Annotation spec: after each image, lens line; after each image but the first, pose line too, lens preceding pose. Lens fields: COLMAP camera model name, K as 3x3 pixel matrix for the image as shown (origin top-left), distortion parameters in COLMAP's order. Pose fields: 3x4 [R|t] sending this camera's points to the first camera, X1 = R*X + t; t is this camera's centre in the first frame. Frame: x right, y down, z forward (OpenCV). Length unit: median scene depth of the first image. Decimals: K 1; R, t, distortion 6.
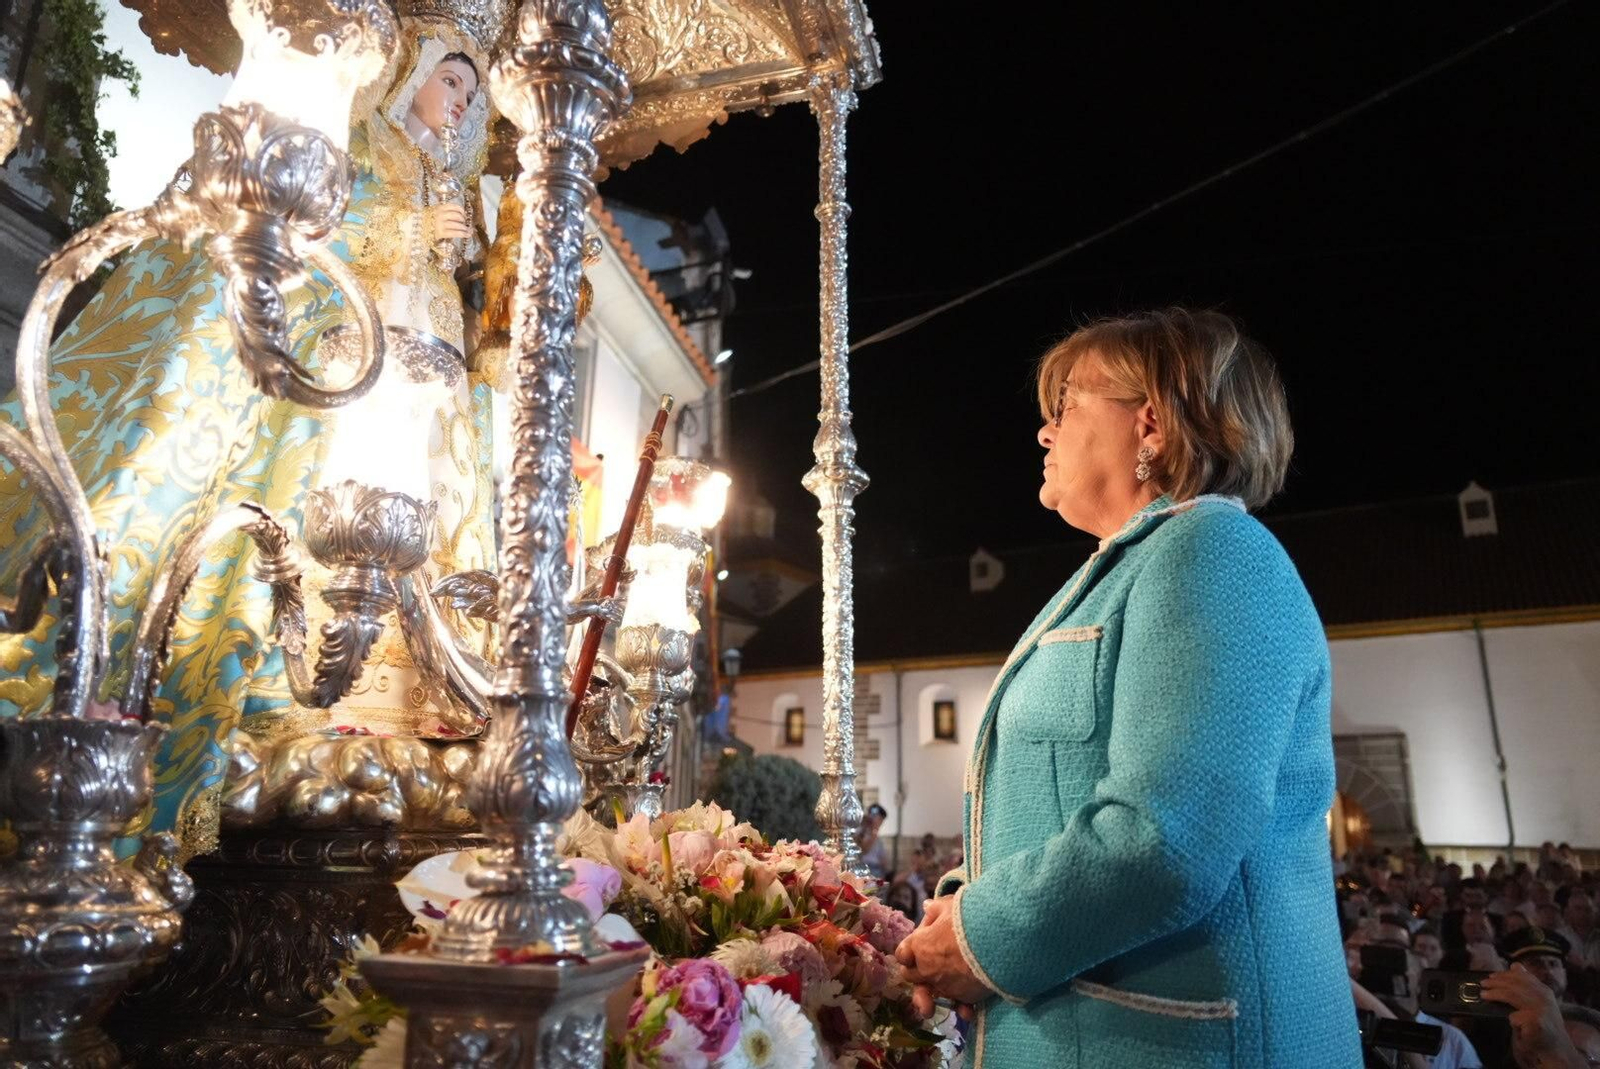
lens RADIAL K [[1087.0, 0, 800.0], [0, 1087.0, 534.5], [0, 0, 1]] dist [-0.003825, -0.000728]
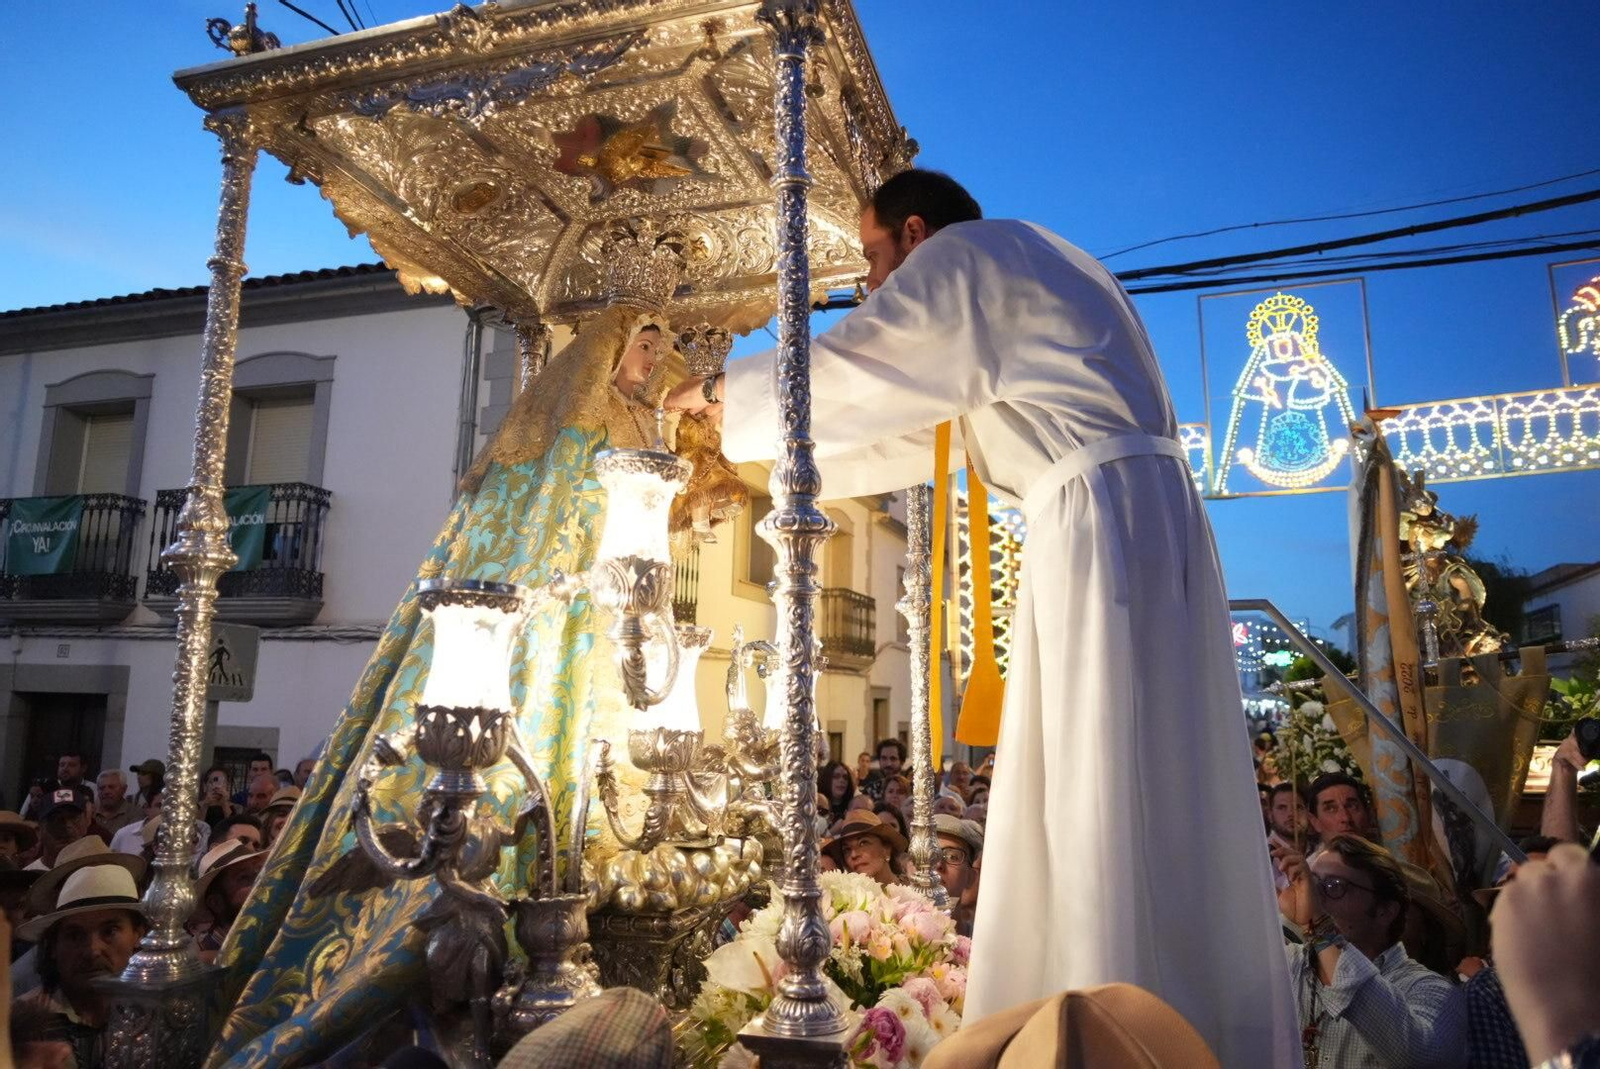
lens RADIAL K [[1087.0, 0, 800.0], [0, 1087.0, 534.5], [0, 0, 1]] dist [-0.003825, -0.000728]
pose [[0.999671, -0.013476, -0.021820, -0.143900], [0.015594, 0.994863, 0.100022, -0.463021], [0.020360, -0.100330, 0.994746, -0.575514]]
